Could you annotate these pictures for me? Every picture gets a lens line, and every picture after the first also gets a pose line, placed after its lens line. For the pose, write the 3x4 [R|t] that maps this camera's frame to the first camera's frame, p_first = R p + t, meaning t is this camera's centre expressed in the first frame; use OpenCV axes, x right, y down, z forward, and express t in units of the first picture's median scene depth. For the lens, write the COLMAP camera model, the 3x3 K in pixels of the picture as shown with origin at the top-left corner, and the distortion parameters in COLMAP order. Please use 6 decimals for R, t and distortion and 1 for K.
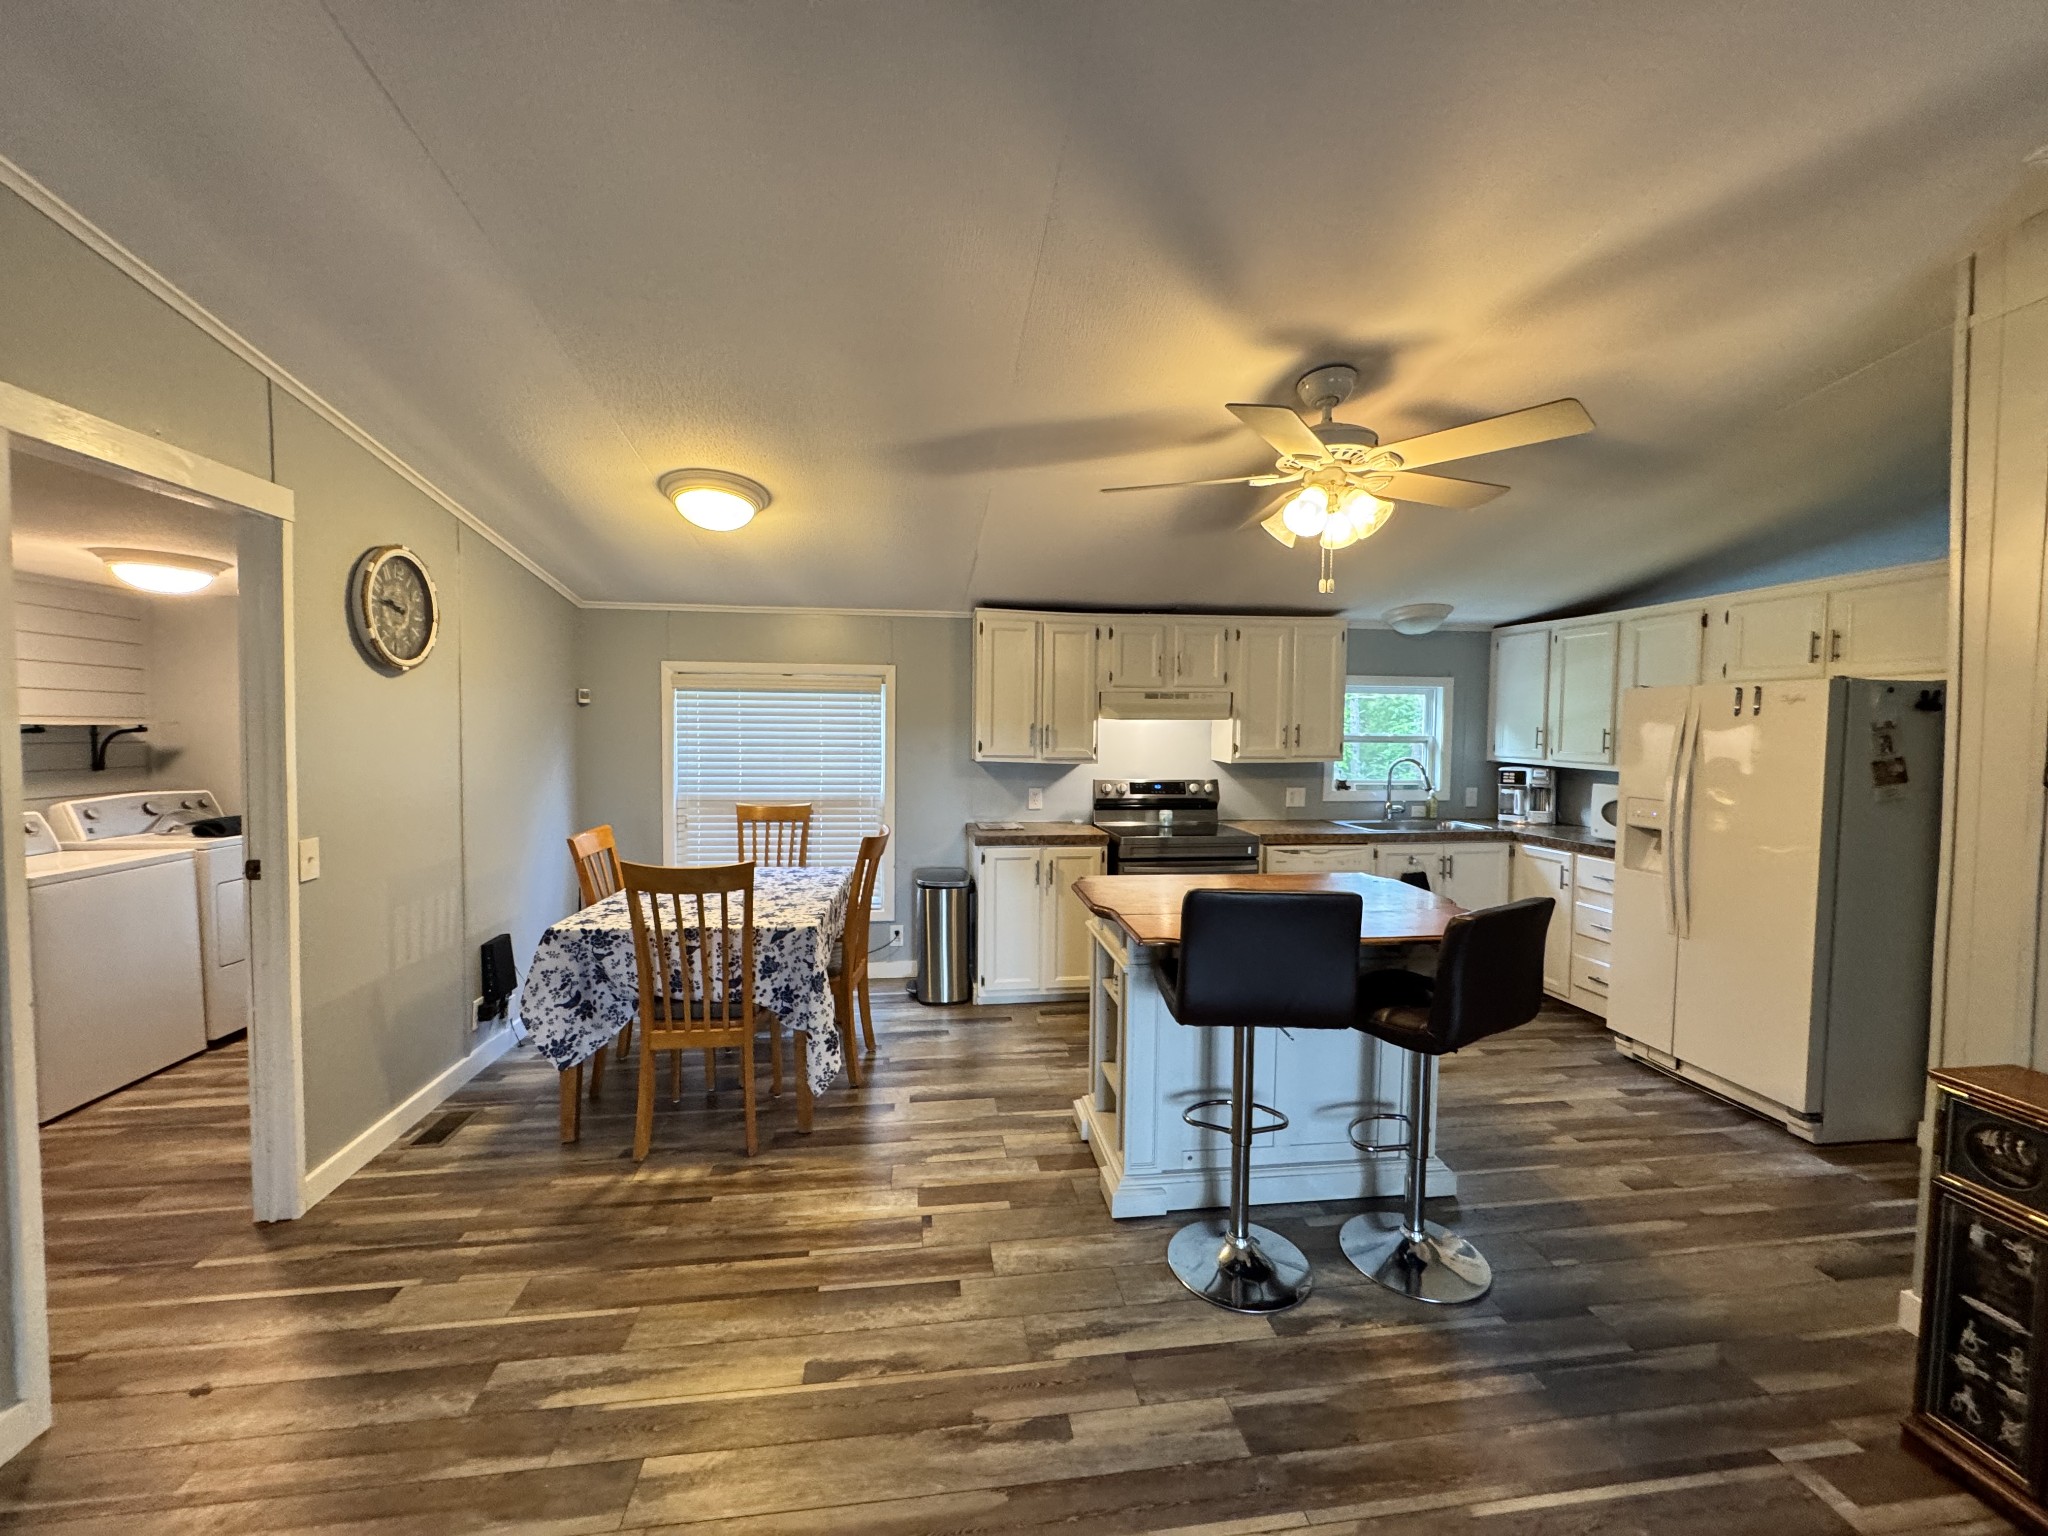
lens RADIAL K [[814.7, 0, 1021.9], [0, 814.7, 766.9], [0, 0, 1]] dist [-0.002625, 0.000022]
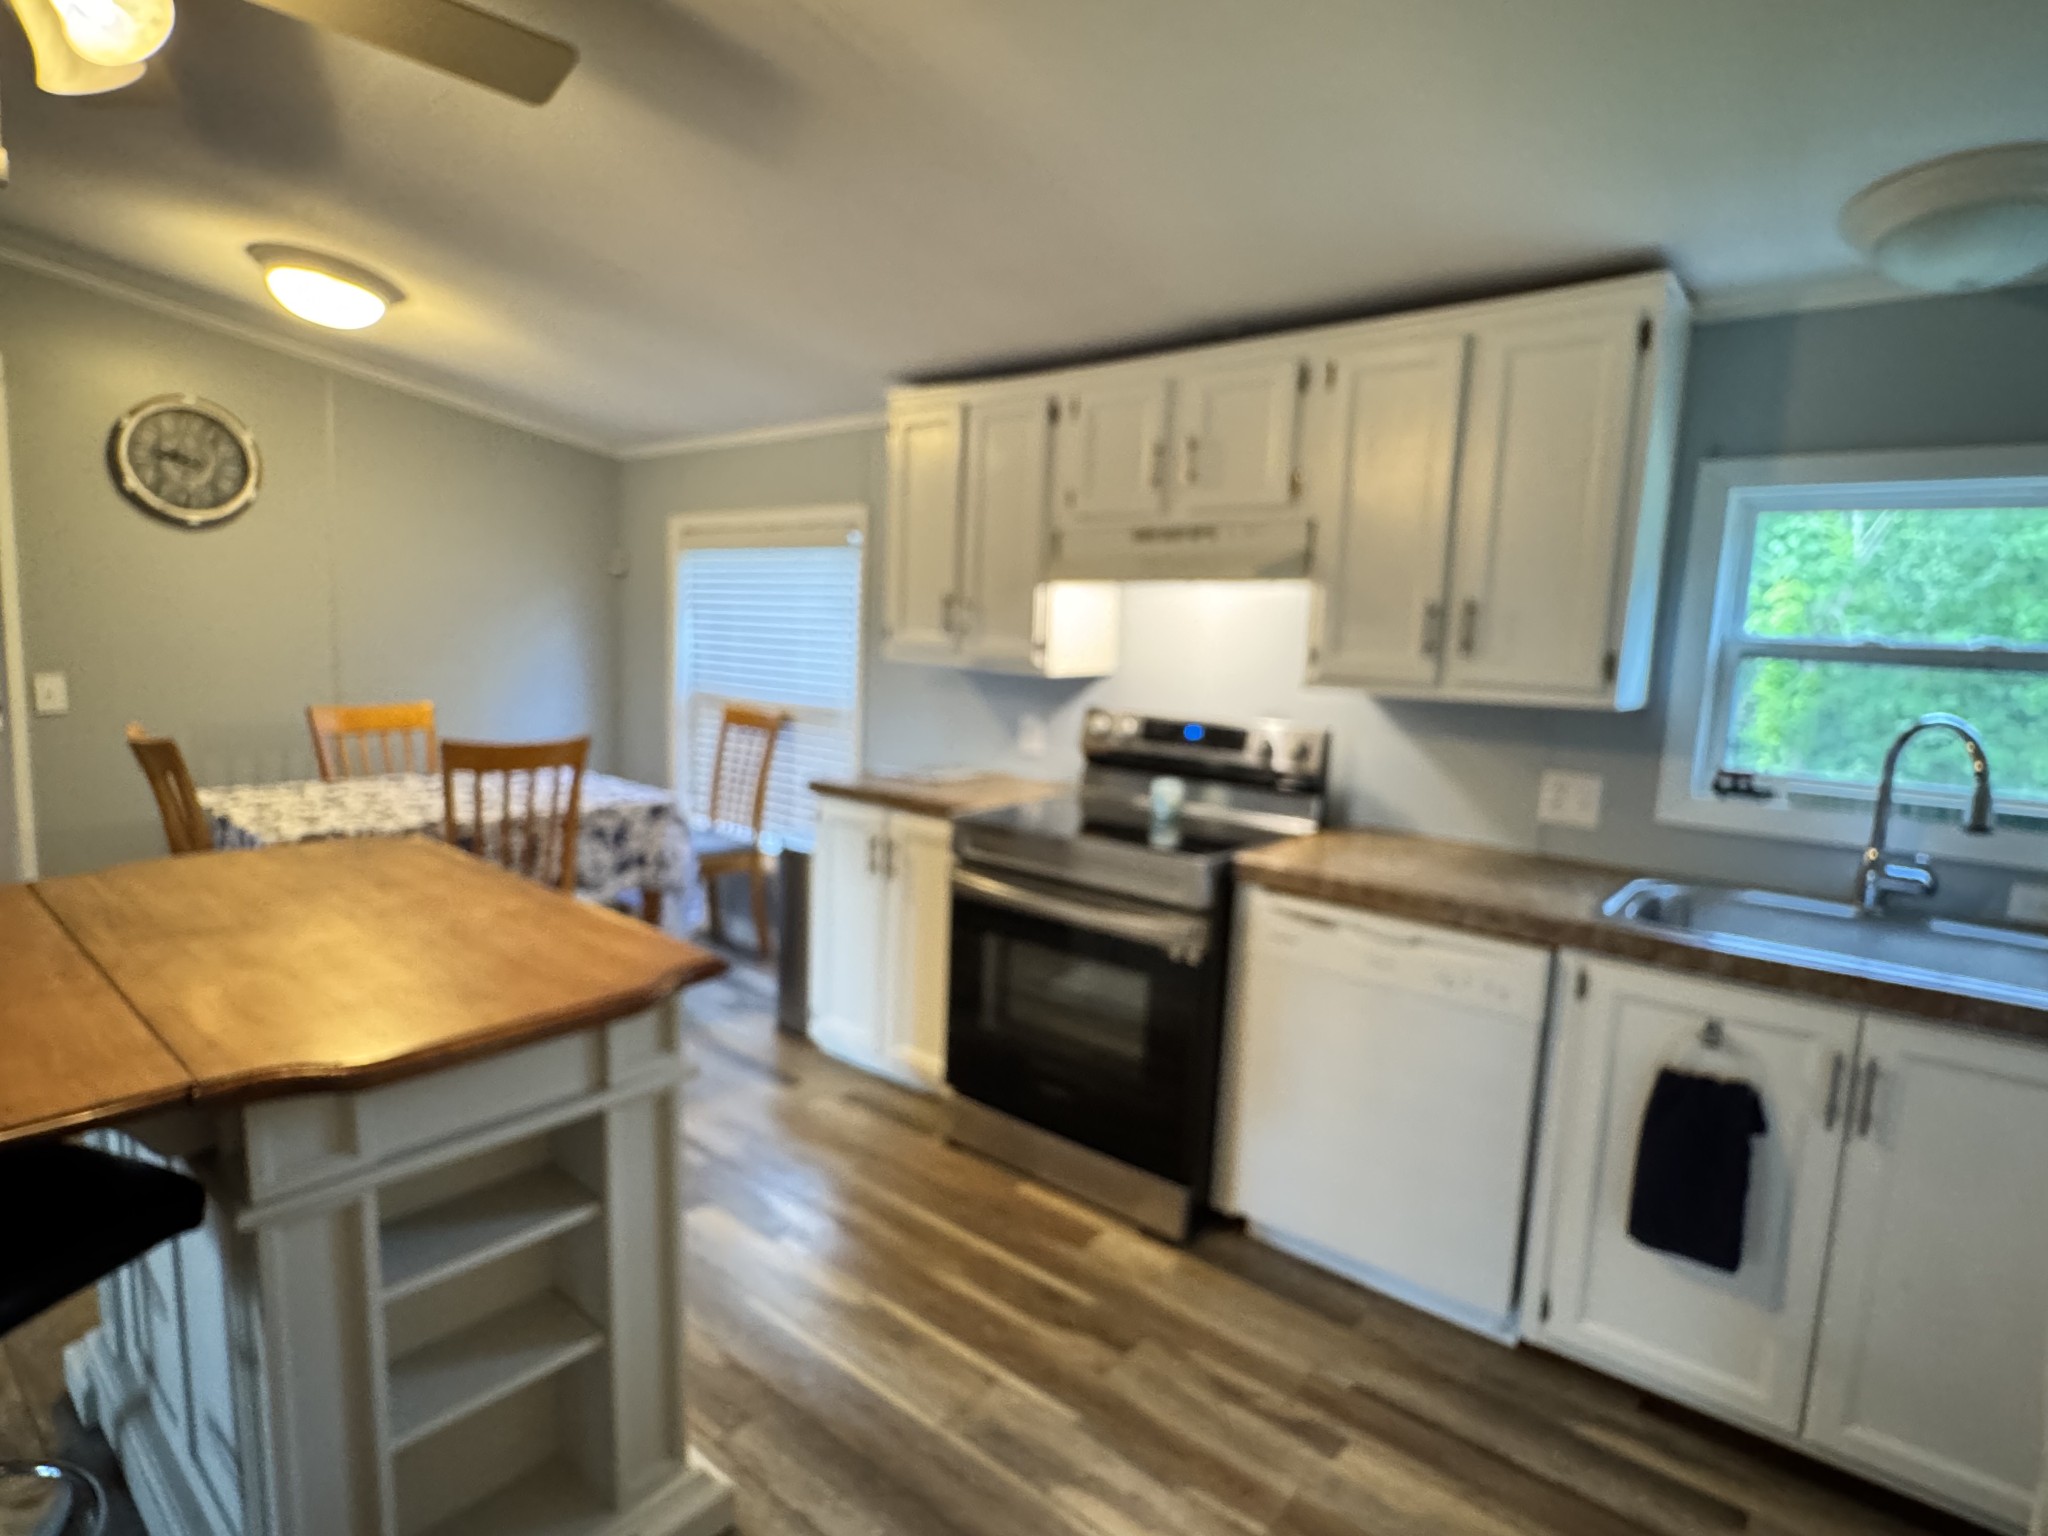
lens RADIAL K [[1098.3, 0, 1021.3], [0, 1098.3, 769.8], [0, 0, 1]] dist [-0.013317, -0.000206]
pose [[0.671610, 0.114303, -0.732035, 0.642816], [-0.069351, 0.993389, 0.091485, -0.005996], [0.737652, -0.010675, 0.675096, 0.564567]]
